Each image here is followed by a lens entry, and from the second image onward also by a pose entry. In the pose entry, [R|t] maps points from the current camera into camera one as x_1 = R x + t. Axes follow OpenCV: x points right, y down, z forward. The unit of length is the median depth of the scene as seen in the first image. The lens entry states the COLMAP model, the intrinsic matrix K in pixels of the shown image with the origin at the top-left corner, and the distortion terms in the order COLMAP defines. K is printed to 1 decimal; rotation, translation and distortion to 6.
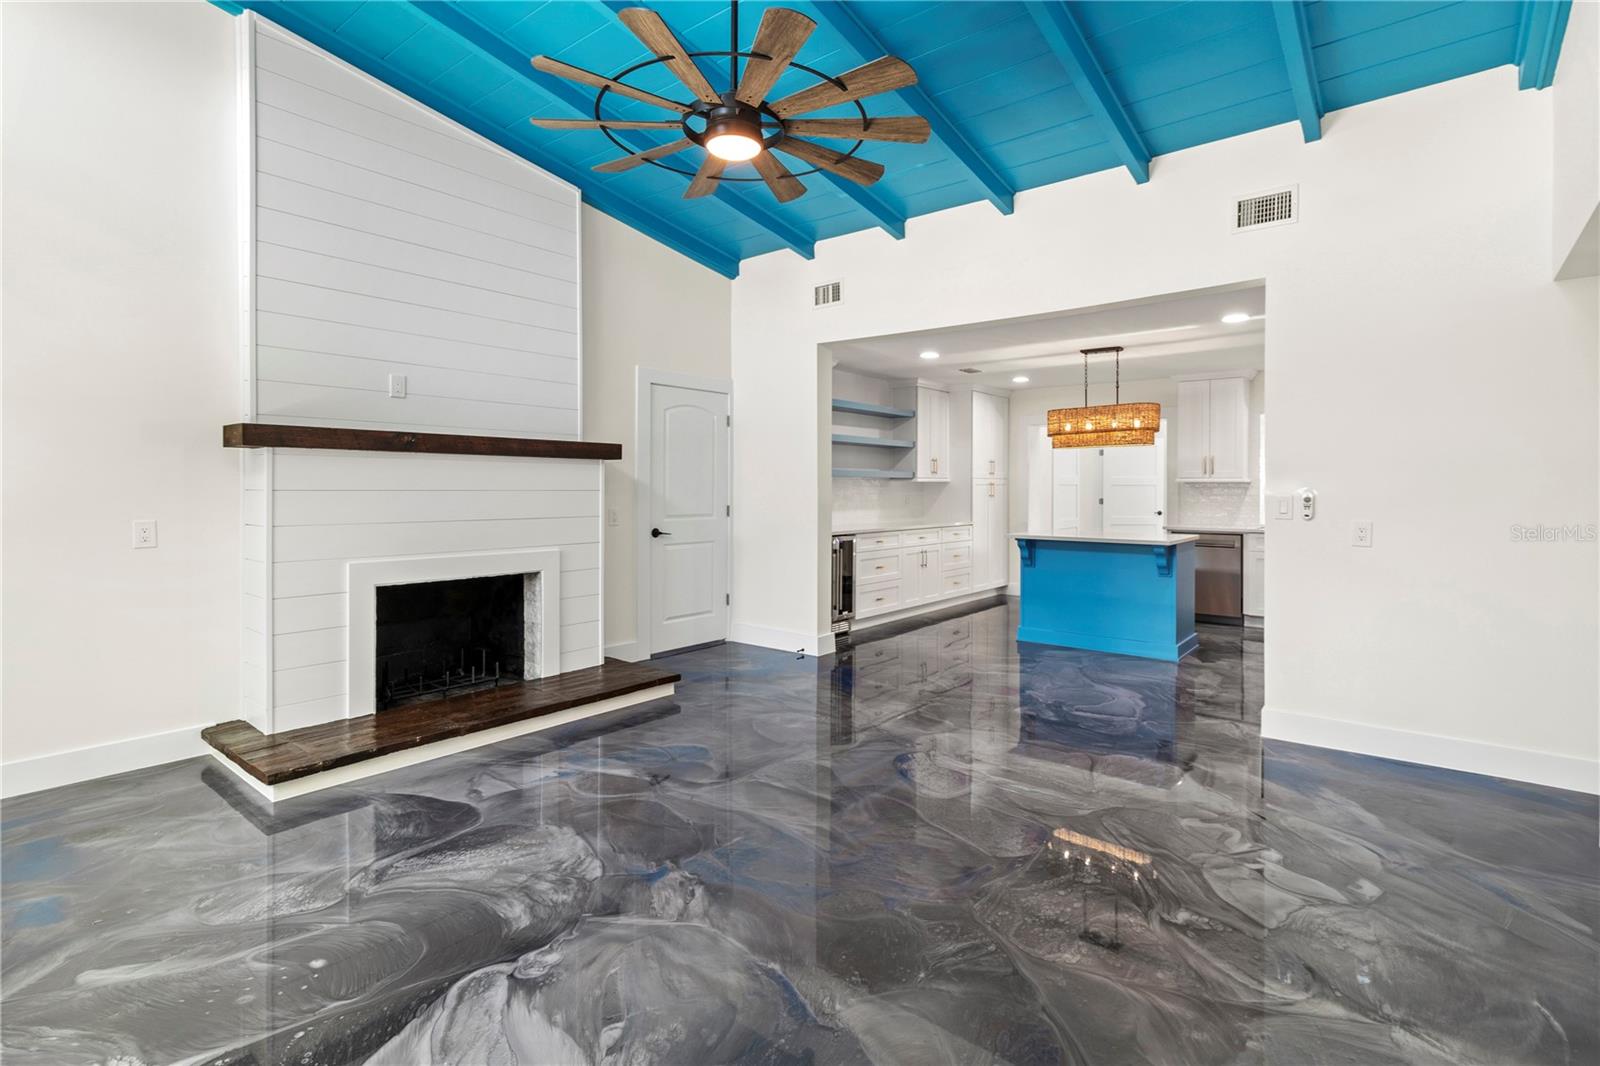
lens RADIAL K [[766.6, 0, 817.2], [0, 766.6, 489.6], [0, 0, 1]] dist [0.001160, -0.000029]
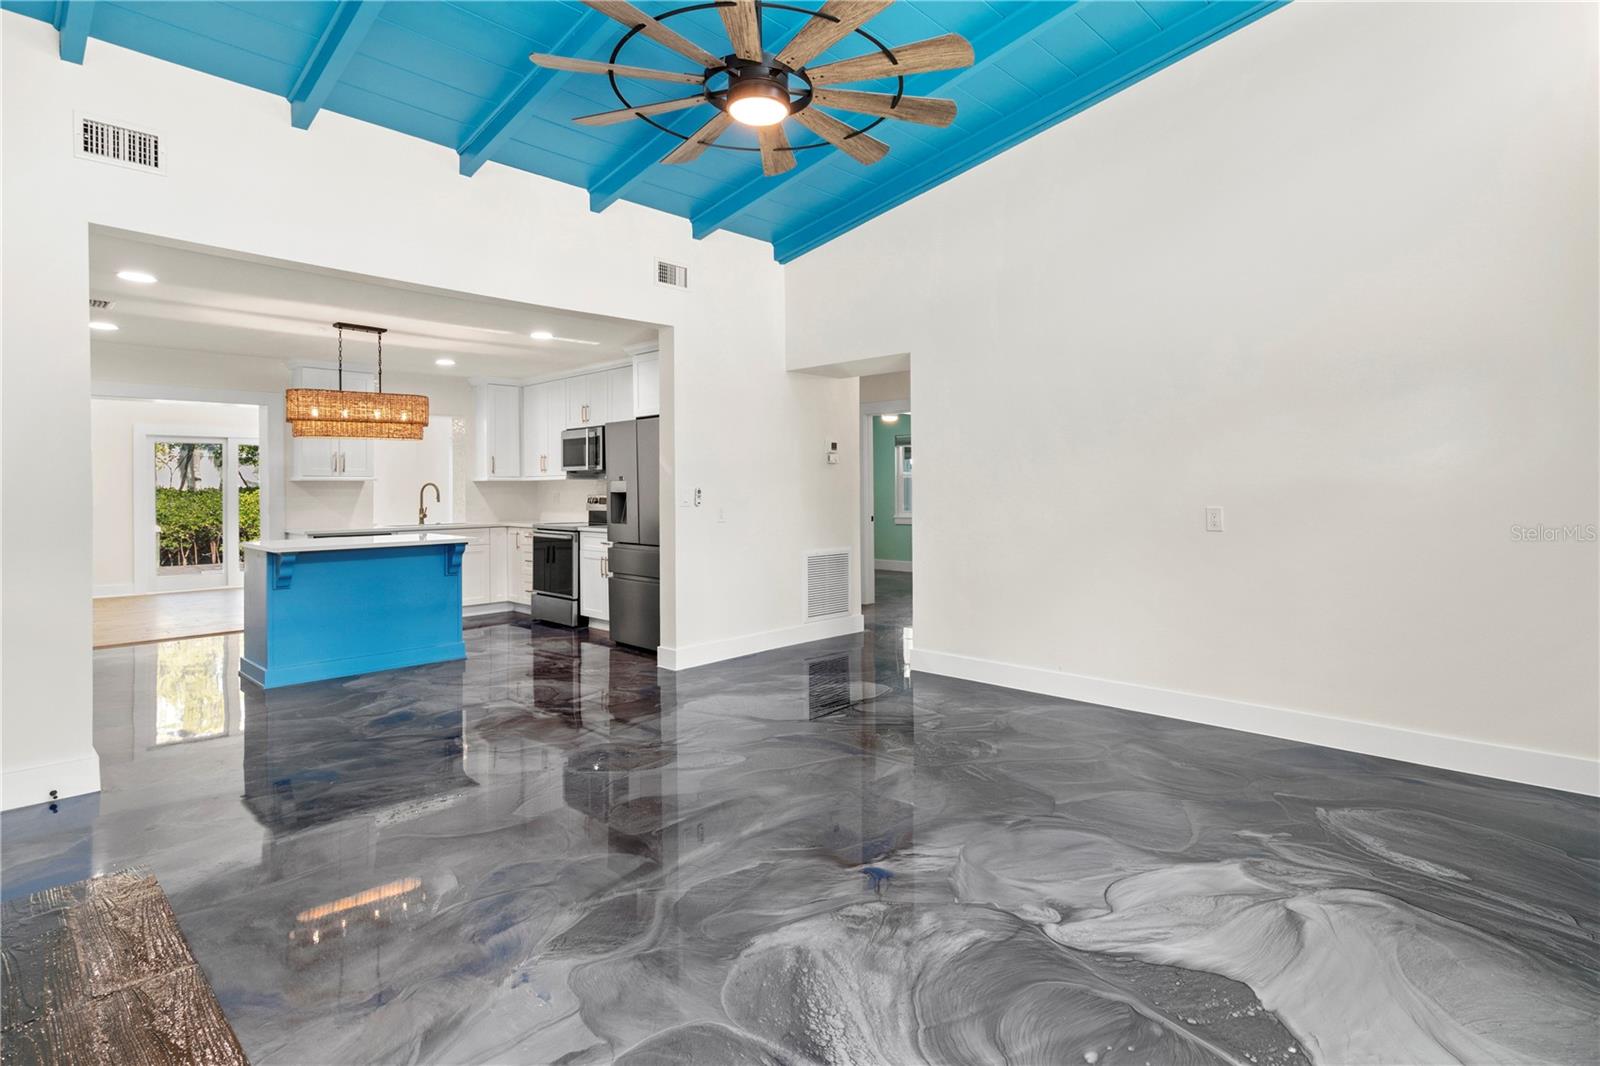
lens RADIAL K [[797.2, 0, 843.0], [0, 797.2, 486.1], [0, 0, 1]] dist [-0.001989, -0.000332]
pose [[0.062166, -0.001447, 0.998065, -0.488796], [0.010531, 0.999944, 0.000793, 0.002946], [-0.998010, 0.010462, 0.062178, 0.389371]]
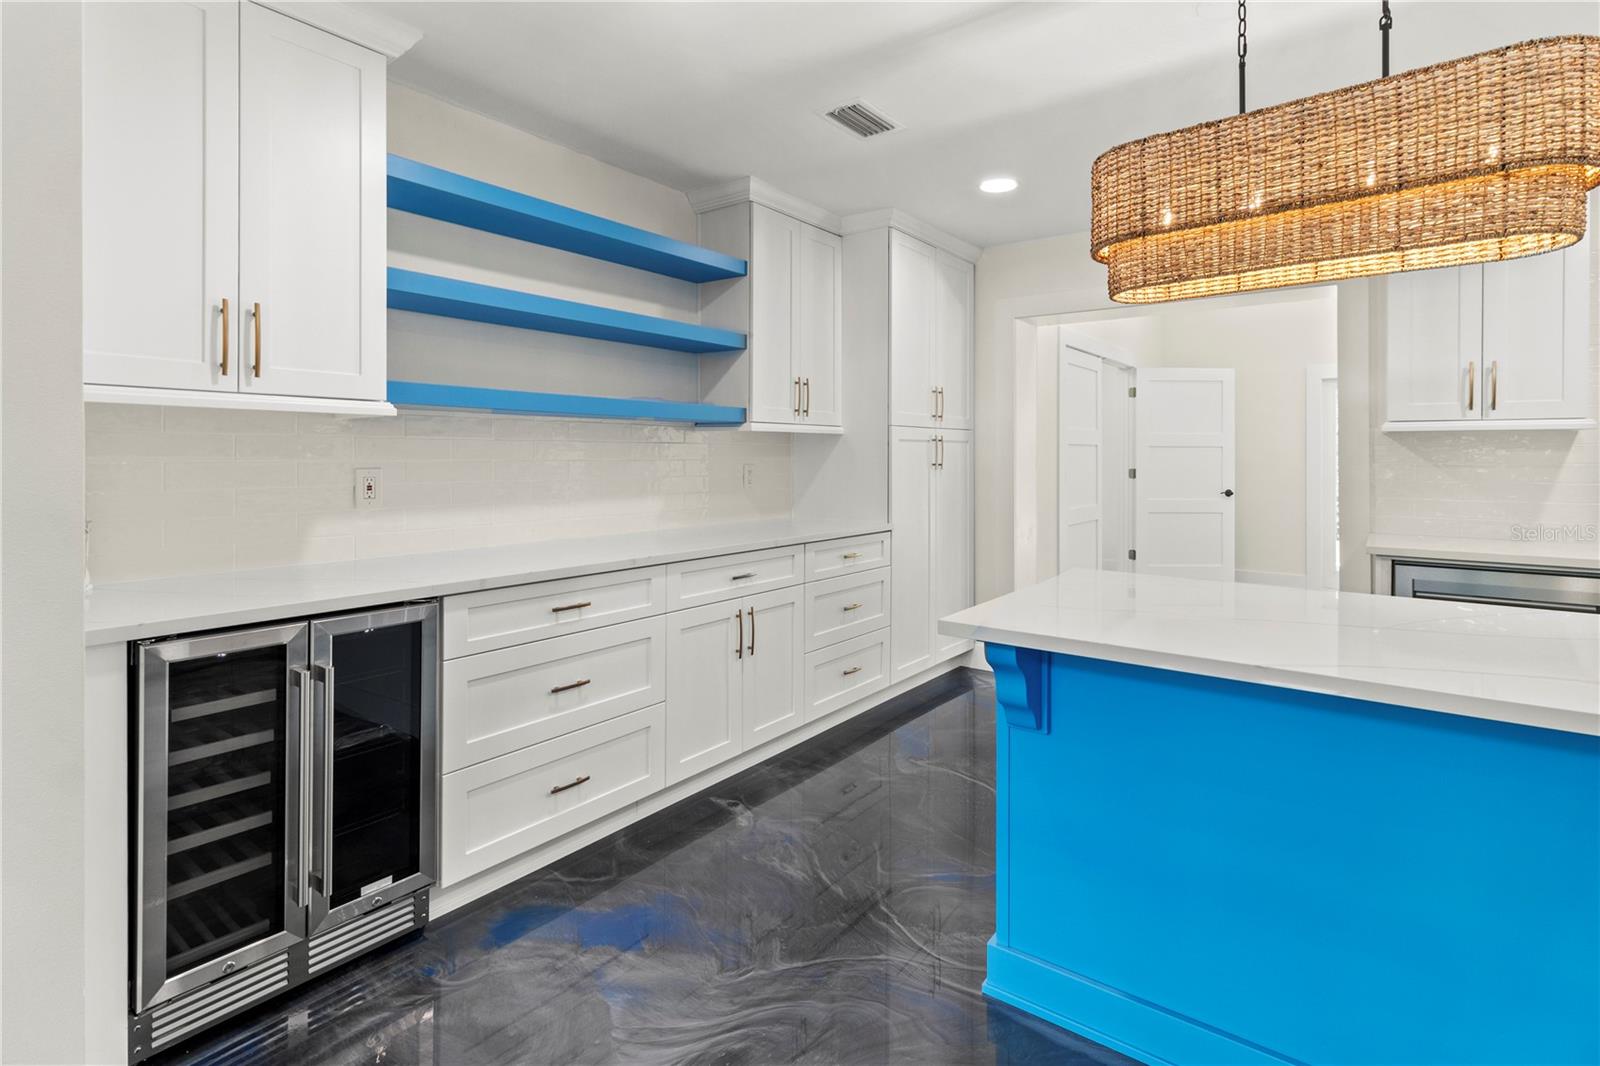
lens RADIAL K [[776.2, 0, 829.1], [0, 776.2, 450.6], [0, 0, 1]] dist [0.000481, -0.000752]
pose [[0.999056, 0.001453, 0.043424, 0.195740], [-0.001099, 0.999966, -0.008172, 0.004619], [-0.043434, 0.008117, 0.999023, 0.736155]]
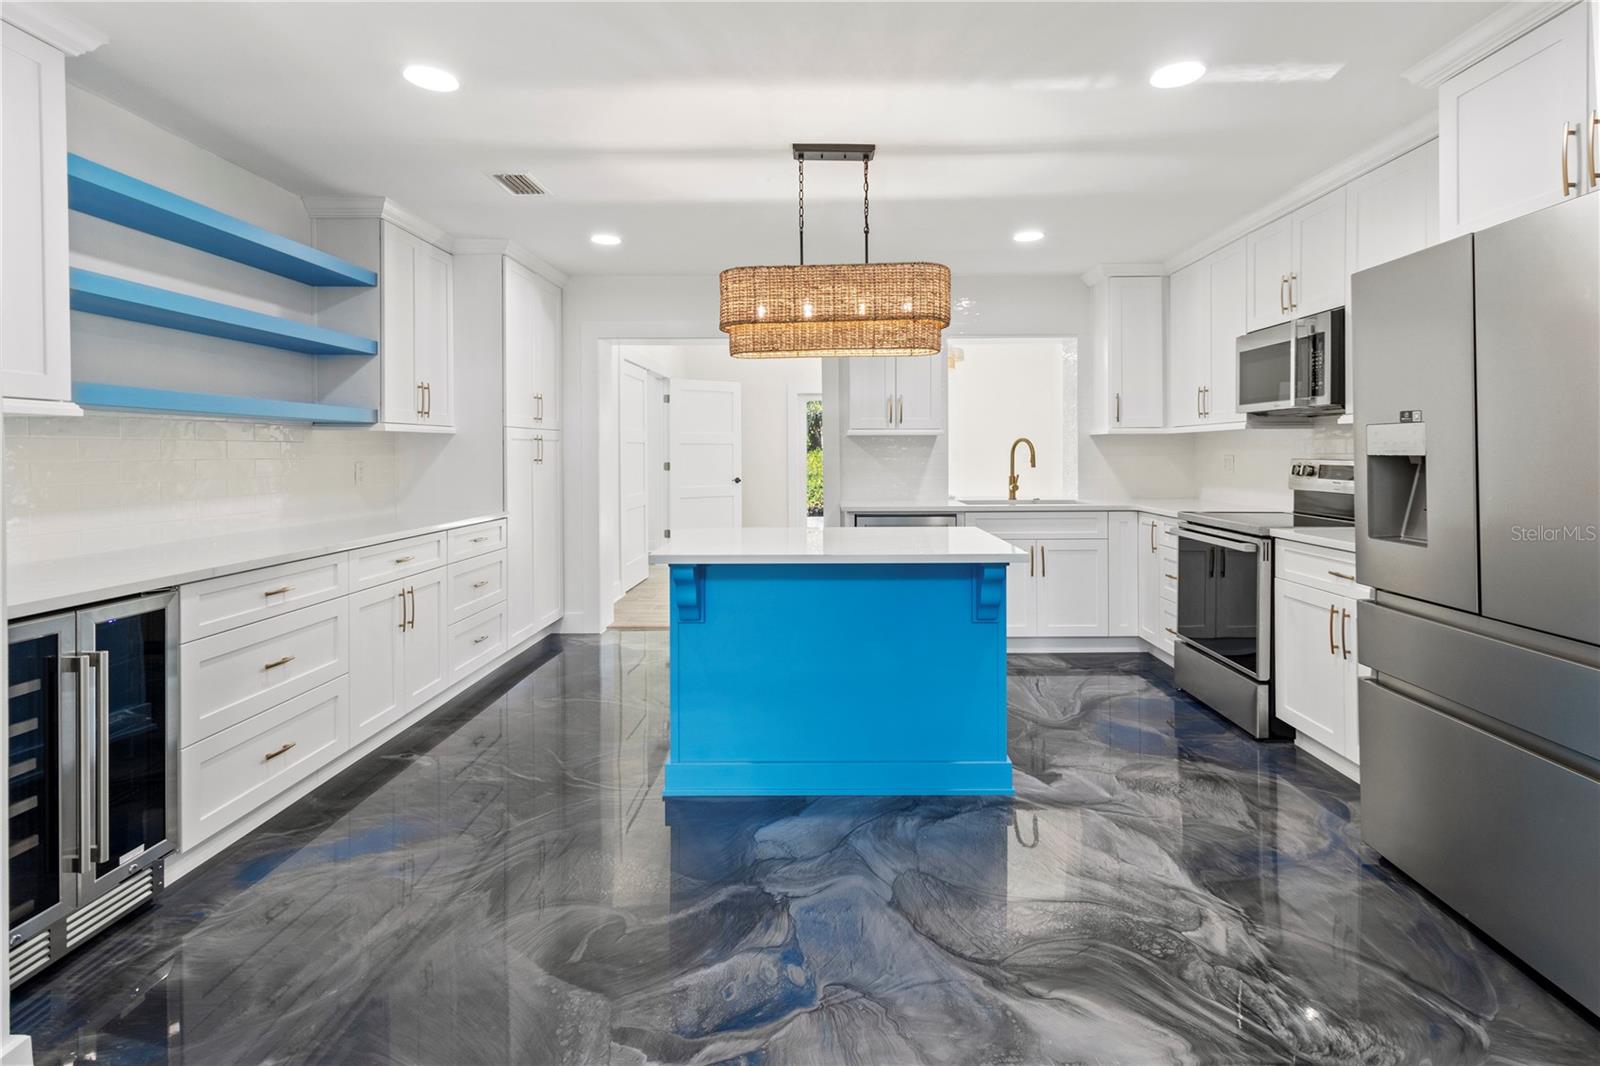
lens RADIAL K [[772.8, 0, 821.2], [0, 772.8, 454.1], [0, 0, 1]] dist [0.001104, 0.000164]
pose [[0.787178, -0.008460, 0.616668, 0.066272], [0.008019, 0.999962, 0.003482, 0.004680], [-0.616674, 0.002204, 0.787216, 0.615948]]
